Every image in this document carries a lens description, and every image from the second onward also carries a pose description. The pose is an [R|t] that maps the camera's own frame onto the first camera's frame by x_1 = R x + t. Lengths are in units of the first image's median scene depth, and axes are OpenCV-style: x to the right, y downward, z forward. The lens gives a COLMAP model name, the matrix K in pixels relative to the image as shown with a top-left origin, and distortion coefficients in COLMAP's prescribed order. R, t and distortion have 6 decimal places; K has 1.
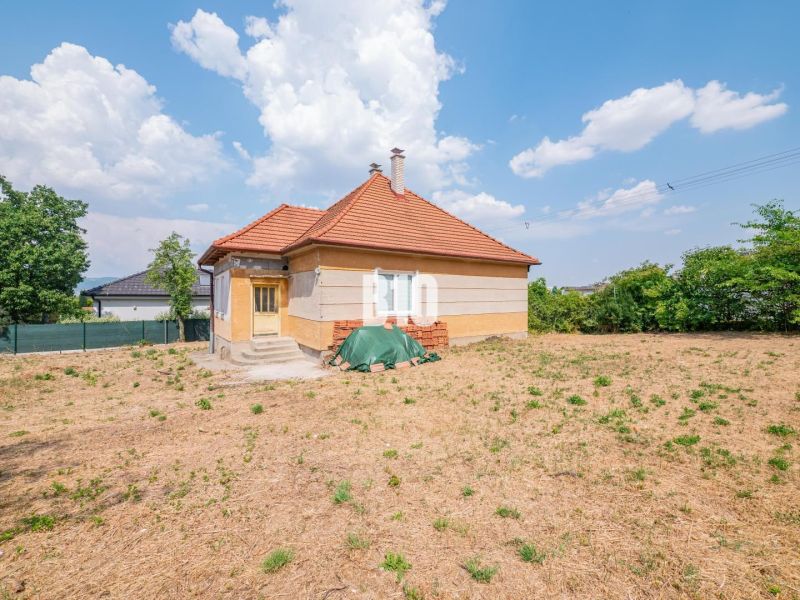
lens RADIAL K [[335.4, 0, 405.8], [0, 335.4, 298.3], [0, 0, 1]] dist [0.001789, -0.000055]
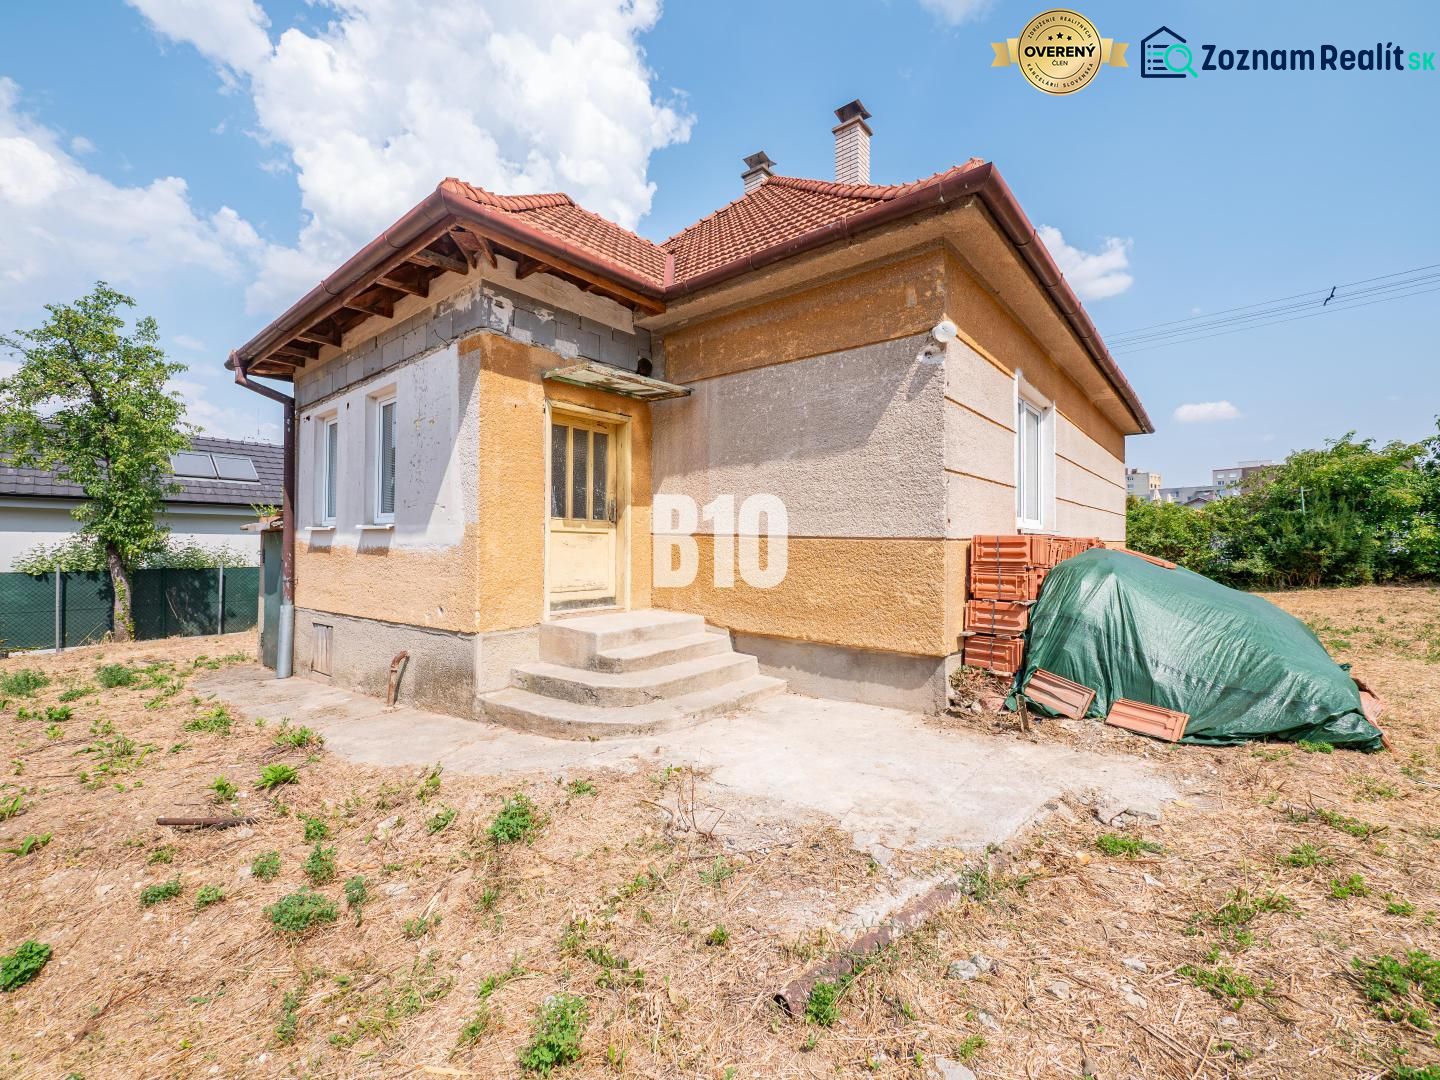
lens RADIAL K [[603.7, 0, 730.5], [0, 603.7, 537.0], [0, 0, 1]] dist [0.001789, -0.000055]
pose [[0.966794, 0.007634, 0.255444, -0.362783], [-0.004575, 0.999911, -0.012567, 0.051515], [-0.255518, 0.010981, 0.966742, 0.422447]]
